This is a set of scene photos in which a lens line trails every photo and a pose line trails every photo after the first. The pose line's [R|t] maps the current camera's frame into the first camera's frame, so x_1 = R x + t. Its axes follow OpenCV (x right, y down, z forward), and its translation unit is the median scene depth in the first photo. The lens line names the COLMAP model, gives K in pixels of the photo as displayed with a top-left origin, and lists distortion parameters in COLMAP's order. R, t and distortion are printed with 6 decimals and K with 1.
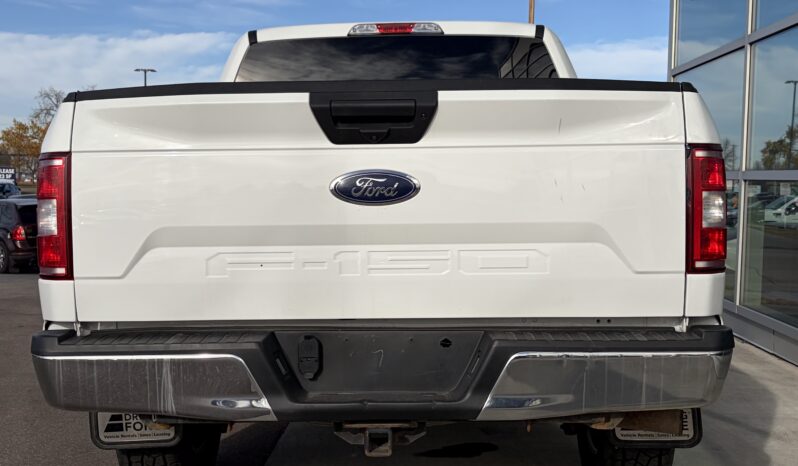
lens RADIAL K [[962.0, 0, 399.4], [0, 962.0, 233.5], [0, 0, 1]] dist [0.052161, 0.000000]
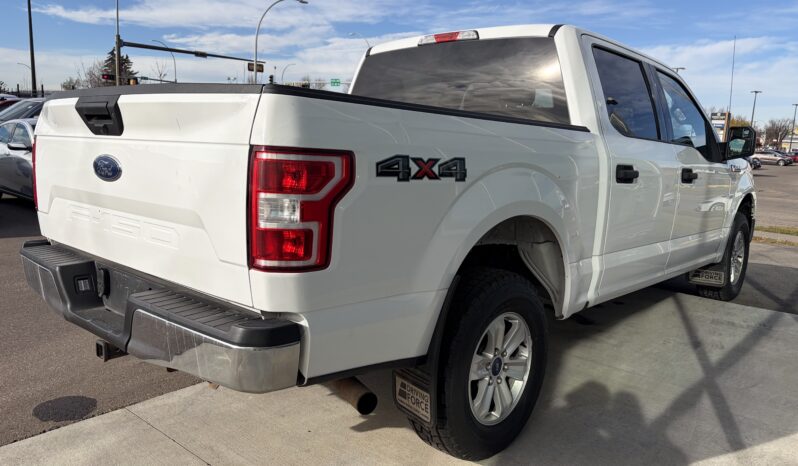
lens RADIAL K [[605.8, 0, 399.0], [0, 605.8, 232.9], [0, 0, 1]] dist [0.012026, -0.005285]
pose [[0.763224, 0.131982, -0.632510, 0.832327], [-0.072119, 0.990200, 0.119595, -0.088207], [0.642096, -0.045661, 0.765263, 0.598609]]
